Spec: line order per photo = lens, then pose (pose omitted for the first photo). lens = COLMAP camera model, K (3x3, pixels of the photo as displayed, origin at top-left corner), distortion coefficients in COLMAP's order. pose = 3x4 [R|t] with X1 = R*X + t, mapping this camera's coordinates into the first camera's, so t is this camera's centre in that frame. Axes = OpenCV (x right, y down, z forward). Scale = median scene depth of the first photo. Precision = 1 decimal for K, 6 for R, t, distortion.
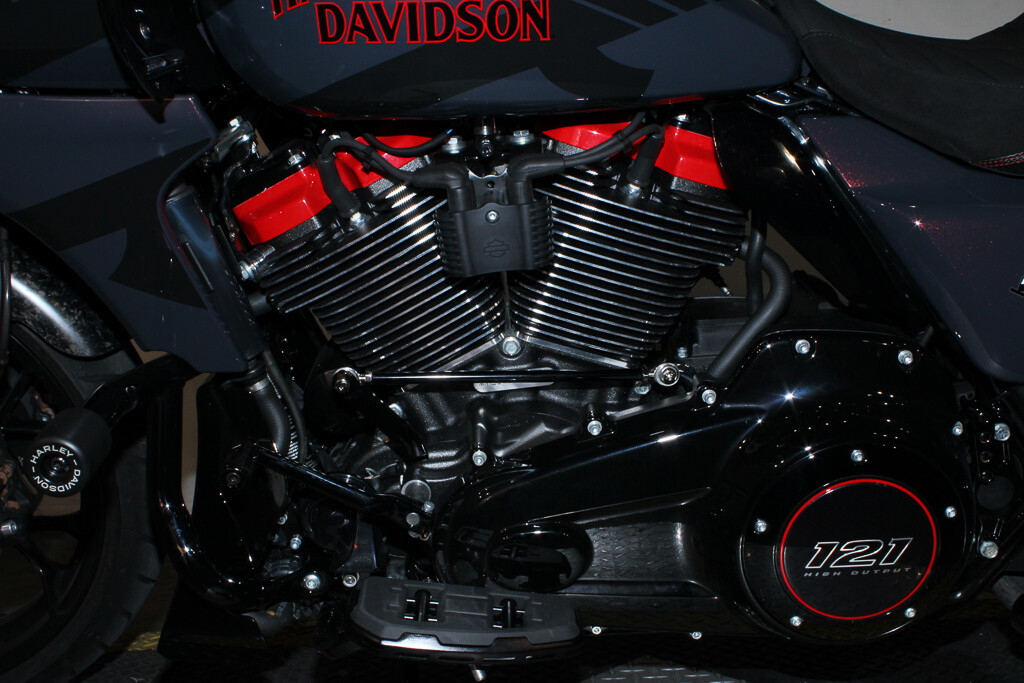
lens RADIAL K [[1266.5, 0, 511.2], [0, 1266.5, 339.3], [0, 0, 1]] dist [-0.093797, 0.000000]
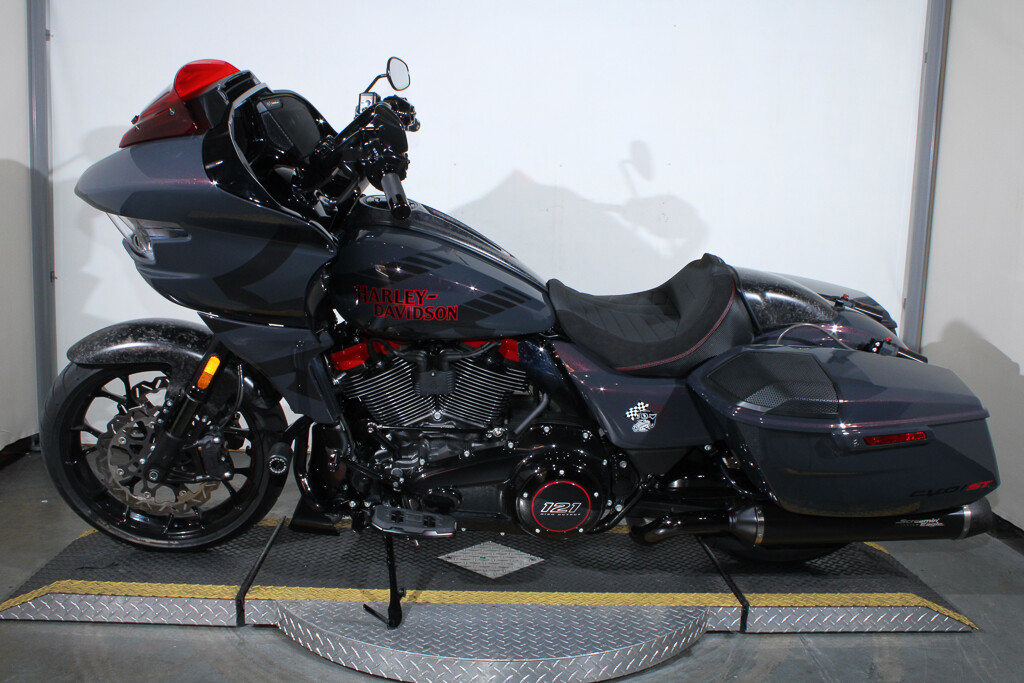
lens RADIAL K [[979.1, 0, 511.4], [0, 979.1, 336.6], [0, 0, 1]] dist [-0.104690, 0.000000]
pose [[0.995663, 0.066693, 0.064867, 0.010507], [-0.069243, 0.996880, 0.037889, -0.255708], [-0.062138, -0.042216, 0.997174, -1.021005]]
